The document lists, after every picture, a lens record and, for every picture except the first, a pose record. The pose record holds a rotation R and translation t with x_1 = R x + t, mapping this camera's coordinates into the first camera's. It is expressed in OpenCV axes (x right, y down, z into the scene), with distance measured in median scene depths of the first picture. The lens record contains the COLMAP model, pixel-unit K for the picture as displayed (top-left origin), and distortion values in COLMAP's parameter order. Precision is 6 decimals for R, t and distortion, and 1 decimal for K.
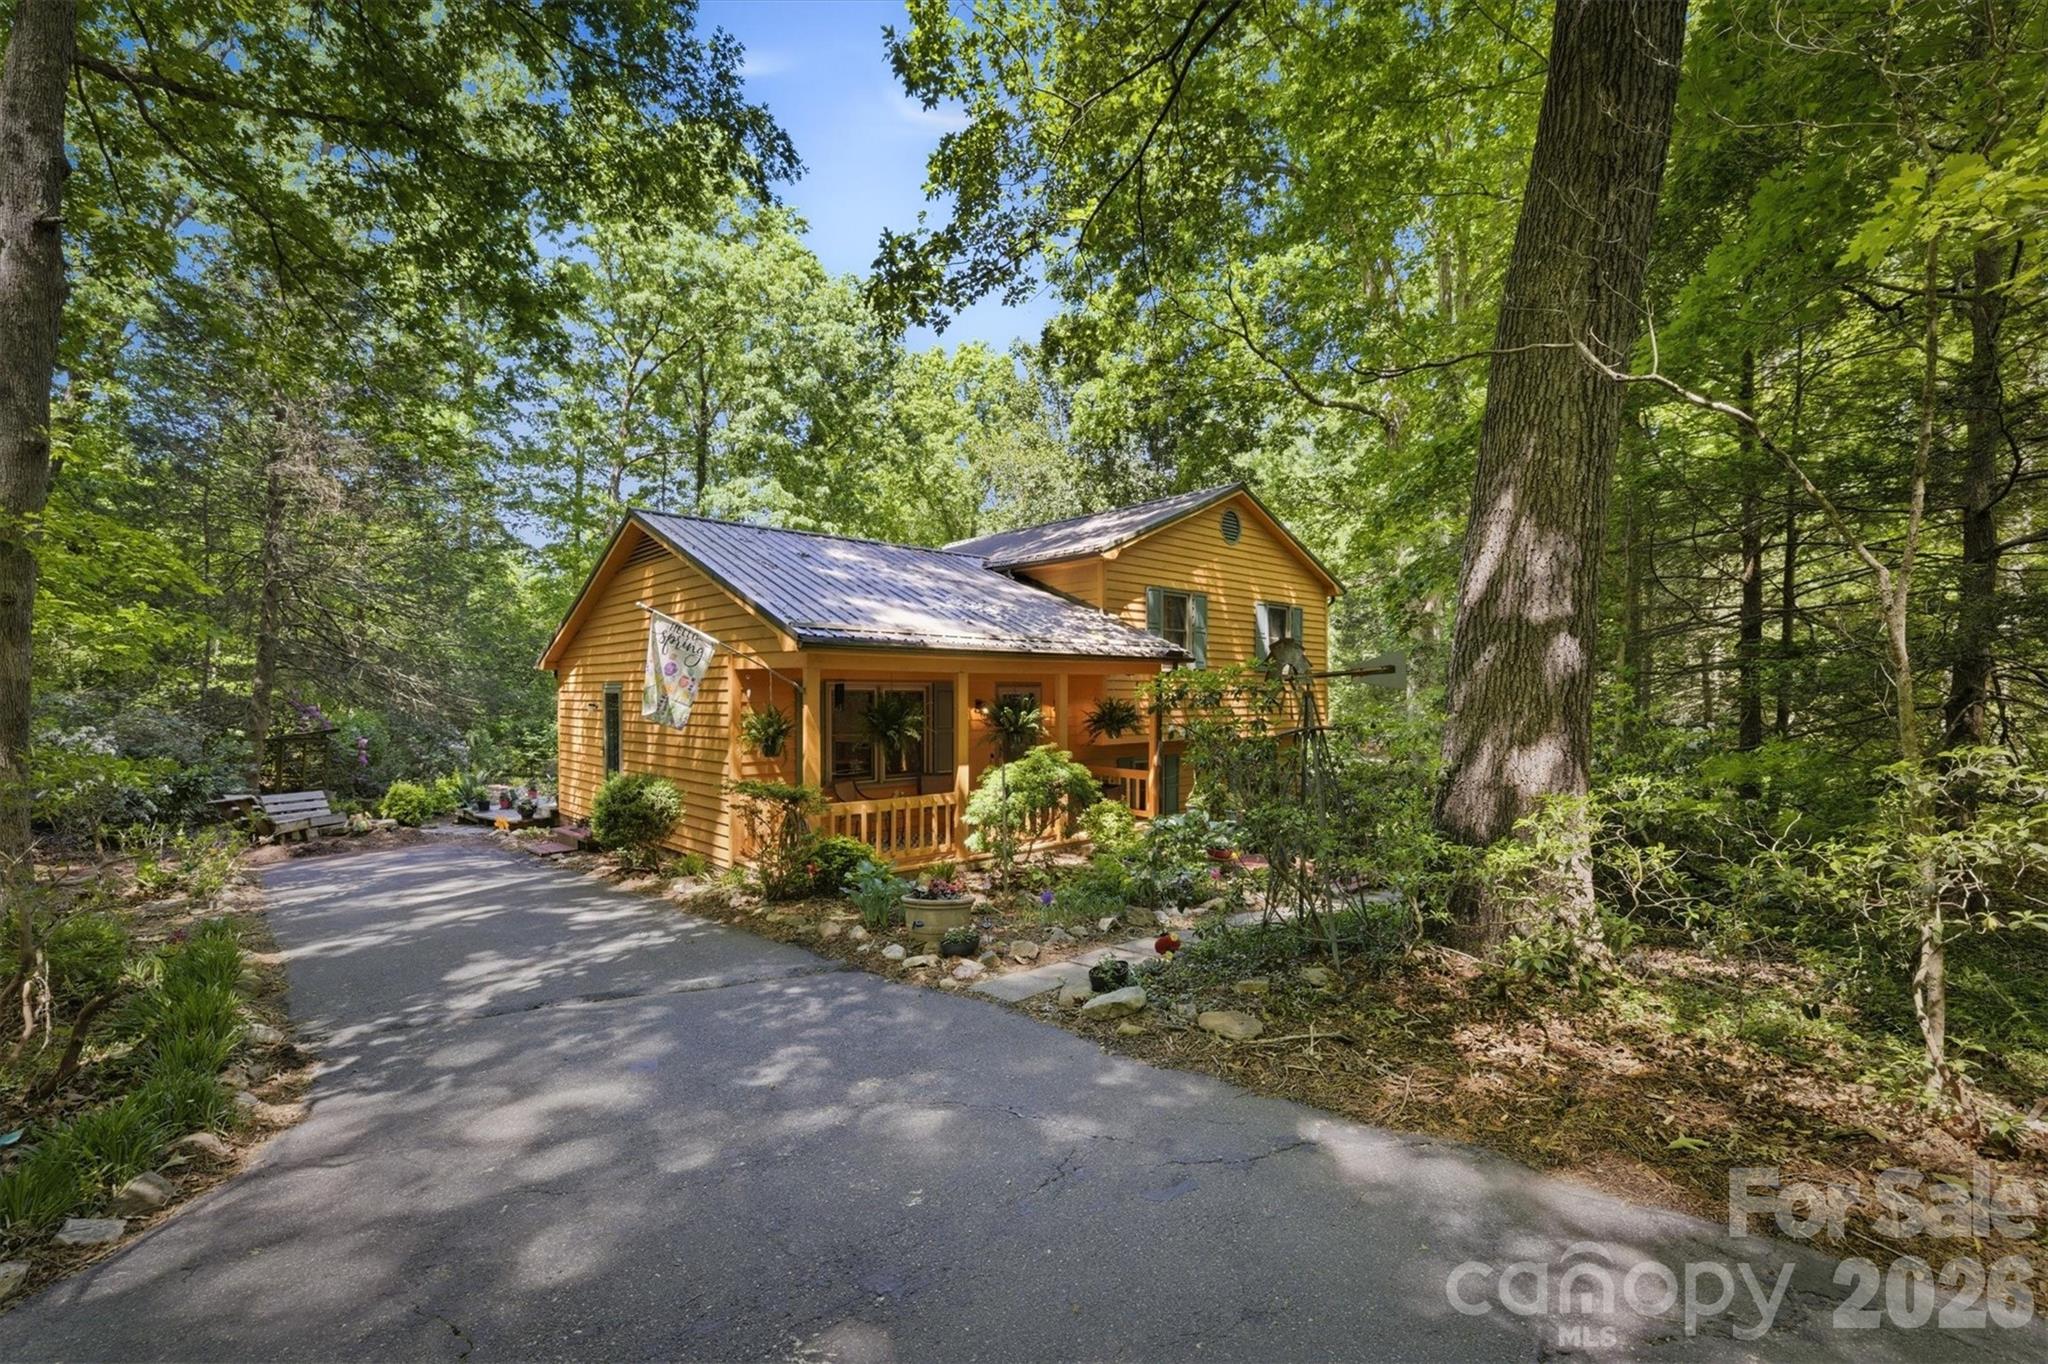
lens RADIAL K [[885.1, 0, 1025.8], [0, 885.1, 689.2], [0, 0, 1]] dist [0.004613, 0.000095]
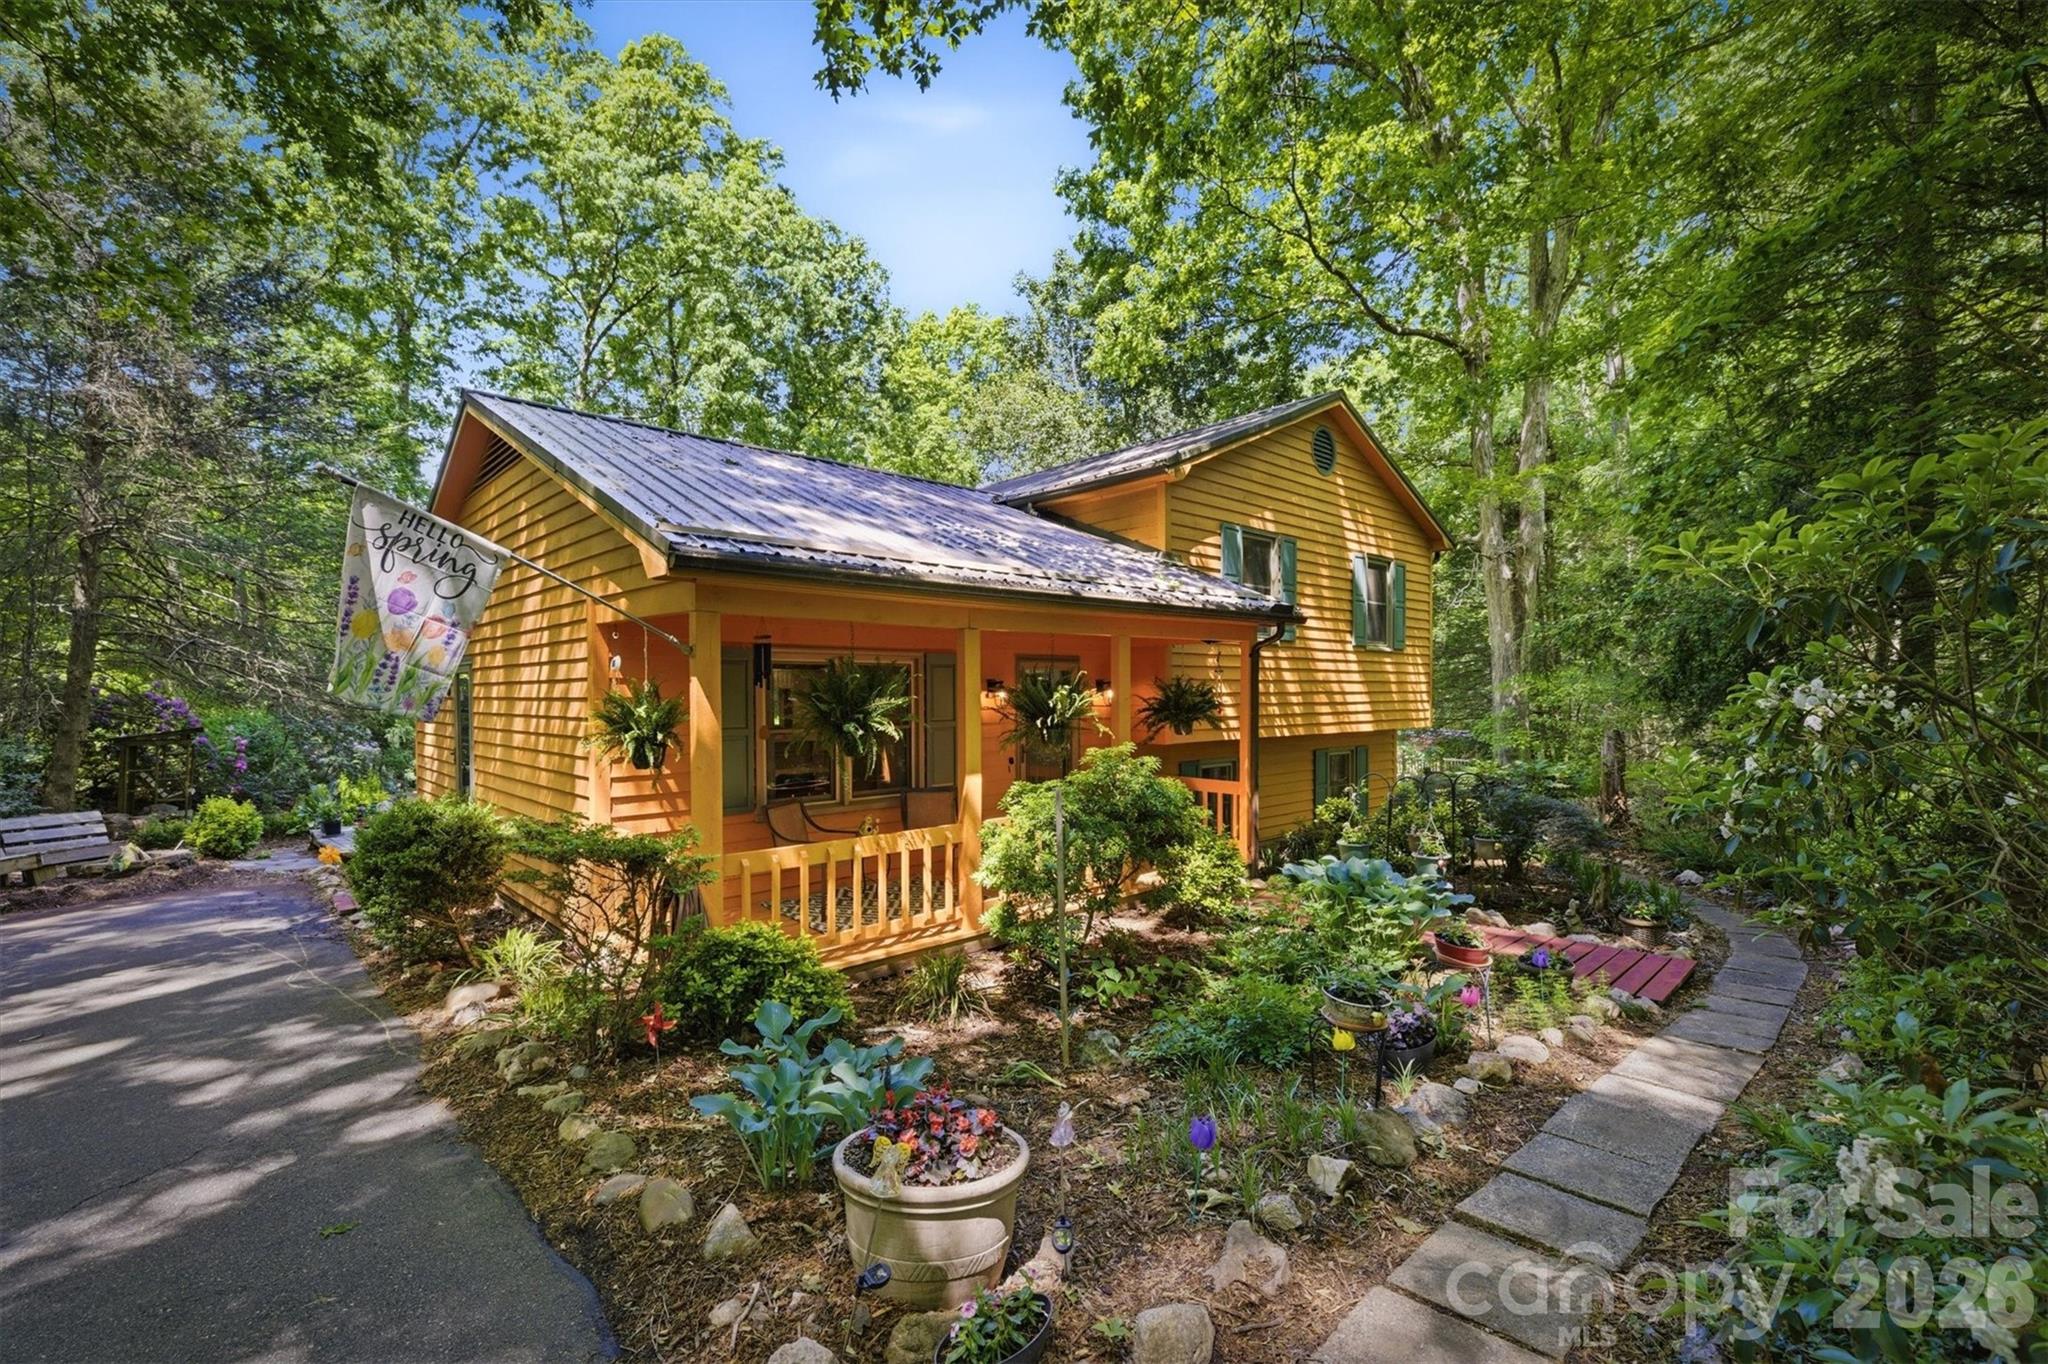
lens RADIAL K [[885.1, 0, 1022.6], [0, 885.1, 681.8], [0, 0, 1]] dist [0.004613, 0.000095]
pose [[0.999986, -0.004077, 0.003372, -0.018234], [0.004097, 0.999974, -0.005950, 0.010421], [-0.003348, 0.005964, 0.999977, 0.184677]]
